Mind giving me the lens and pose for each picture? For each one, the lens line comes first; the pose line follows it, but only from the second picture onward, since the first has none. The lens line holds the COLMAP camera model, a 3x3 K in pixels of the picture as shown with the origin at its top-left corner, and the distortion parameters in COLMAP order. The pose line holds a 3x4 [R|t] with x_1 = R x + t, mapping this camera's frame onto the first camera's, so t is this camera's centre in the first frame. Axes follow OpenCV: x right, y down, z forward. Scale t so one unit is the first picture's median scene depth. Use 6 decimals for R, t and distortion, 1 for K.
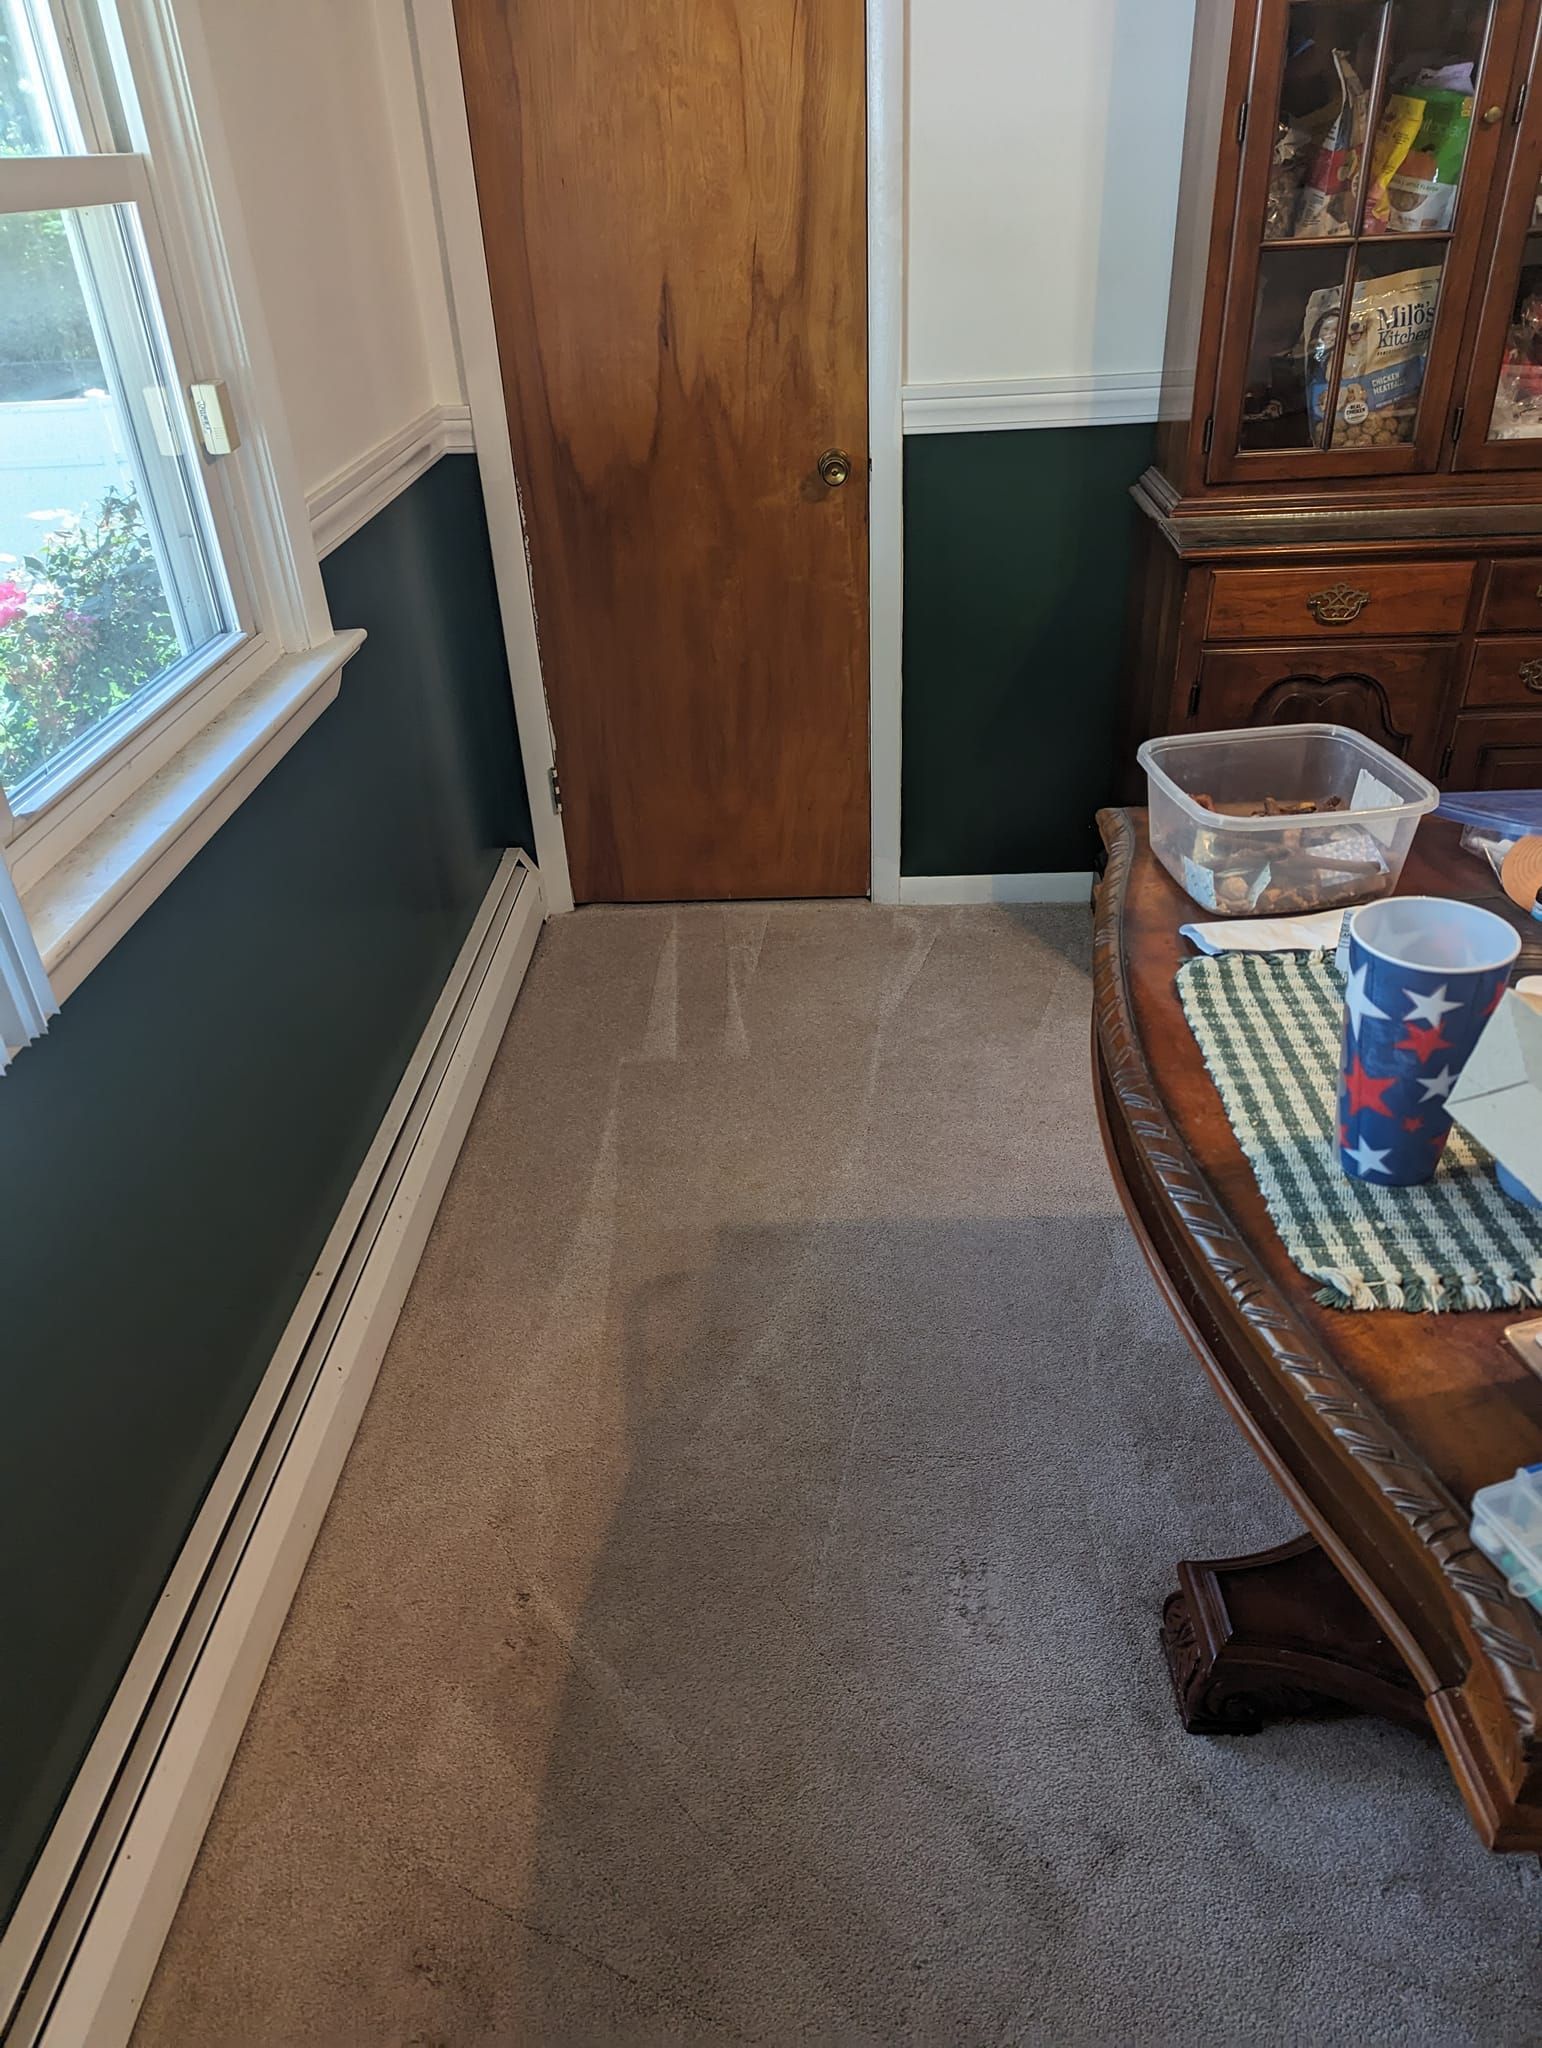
lens RADIAL K [[1463.9, 0, 777.3], [0, 1463.9, 1036.4], [0, 0, 1]] dist [0.045546, -0.041230]
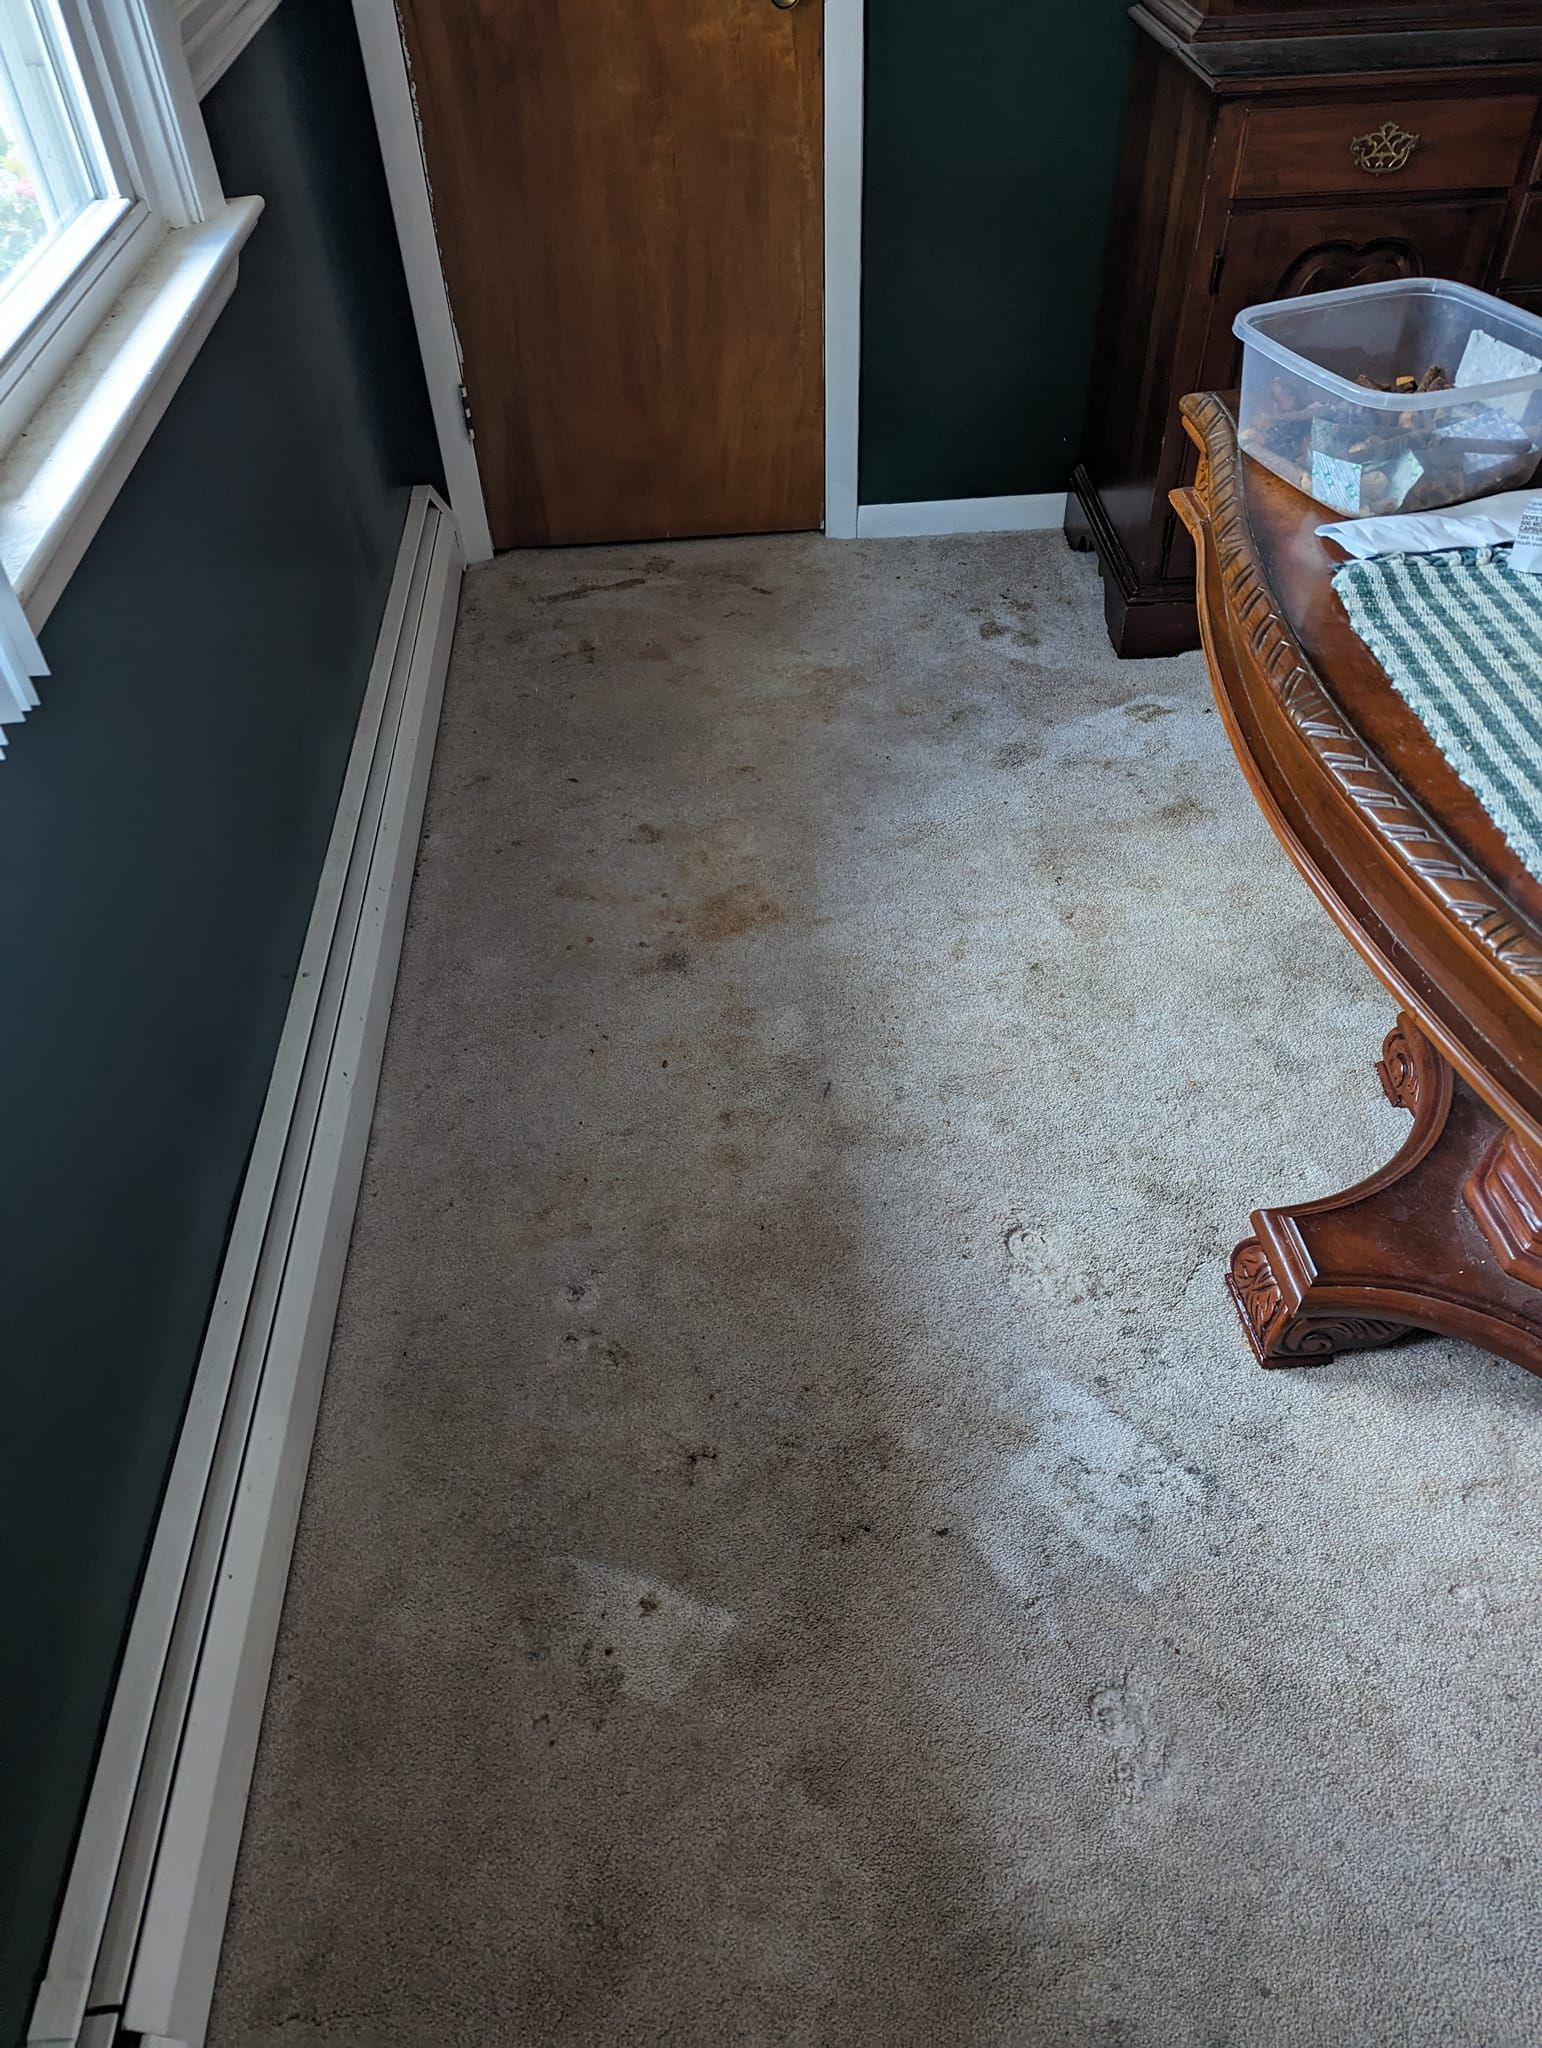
lens RADIAL K [[1463.9, 0, 769.9], [0, 1463.9, 1032.1], [0, 0, 1]] dist [0.045546, -0.041230]
pose [[0.995041, -0.062911, 0.077048, -0.123109], [0.044335, 0.973894, 0.222634, 0.006768], [-0.089043, -0.218114, 0.971853, 0.100991]]
